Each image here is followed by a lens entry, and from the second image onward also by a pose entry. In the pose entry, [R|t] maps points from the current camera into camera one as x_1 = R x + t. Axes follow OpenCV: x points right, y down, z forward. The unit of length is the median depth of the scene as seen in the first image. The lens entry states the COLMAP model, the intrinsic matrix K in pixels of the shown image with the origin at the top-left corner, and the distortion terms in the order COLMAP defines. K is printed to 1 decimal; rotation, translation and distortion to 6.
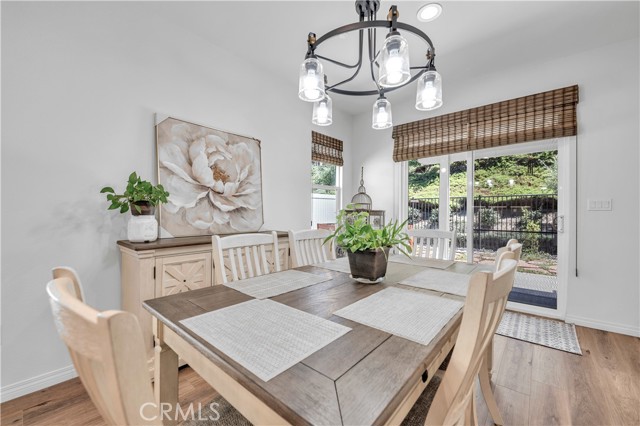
lens RADIAL K [[257.2, 0, 321.4], [0, 257.2, 214.2], [0, 0, 1]] dist [0.017341, -0.009150]
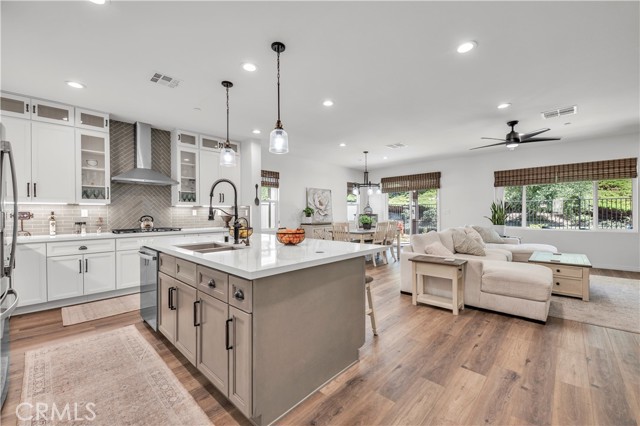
lens RADIAL K [[257.2, 0, 321.4], [0, 257.2, 214.2], [0, 0, 1]] dist [0.017341, -0.009150]
pose [[0.998763, -0.010359, -0.048631, -0.219339], [0.010139, 0.999937, -0.004770, -0.009844], [0.048678, 0.004272, 0.998805, -1.931590]]
